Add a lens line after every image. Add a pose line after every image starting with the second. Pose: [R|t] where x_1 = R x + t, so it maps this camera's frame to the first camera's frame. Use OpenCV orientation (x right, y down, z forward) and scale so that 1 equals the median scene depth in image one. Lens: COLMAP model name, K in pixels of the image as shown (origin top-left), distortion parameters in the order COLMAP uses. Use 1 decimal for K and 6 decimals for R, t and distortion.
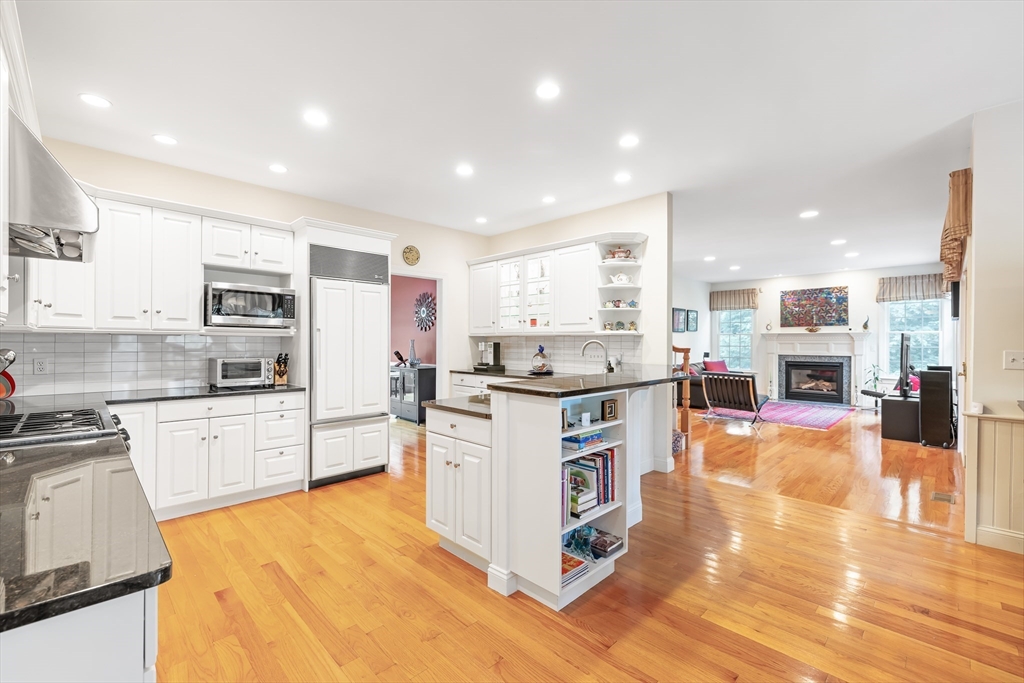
lens RADIAL K [[435.8, 0, 505.8], [0, 435.8, 343.4], [0, 0, 1]] dist [0.002656, 0.000130]
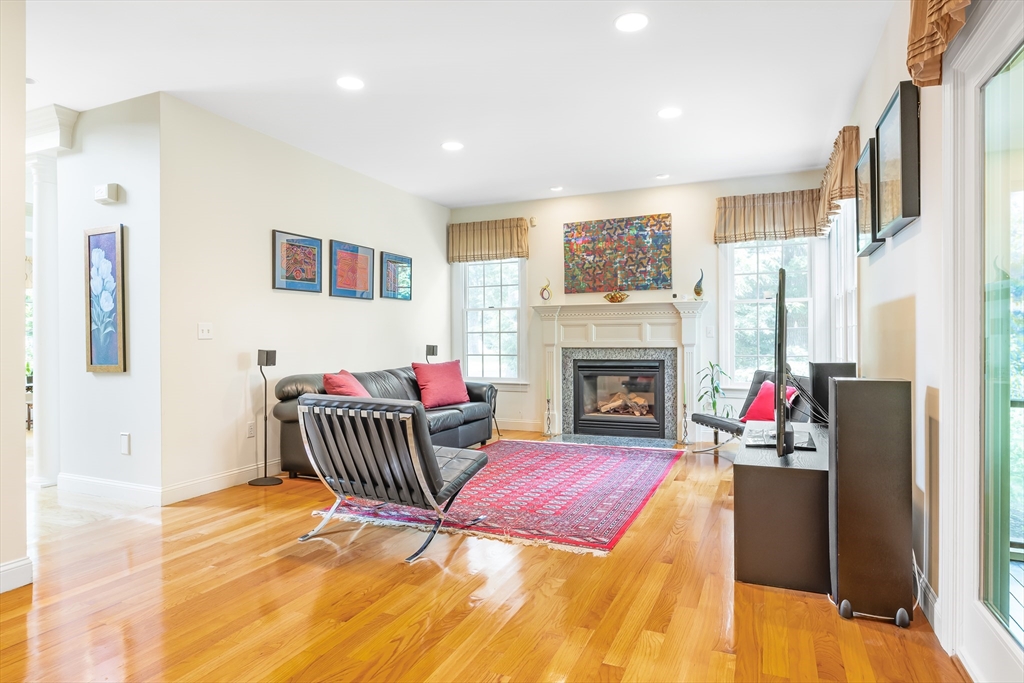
lens RADIAL K [[585.2, 0, 516.0], [0, 585.2, 343.1], [0, 0, 1]] dist [-0.001554, -0.000046]
pose [[0.927662, -0.008591, 0.373321, 0.339729], [0.008242, 0.999963, 0.002531, 0.019917], [-0.373329, 0.000729, 0.927699, 0.407933]]
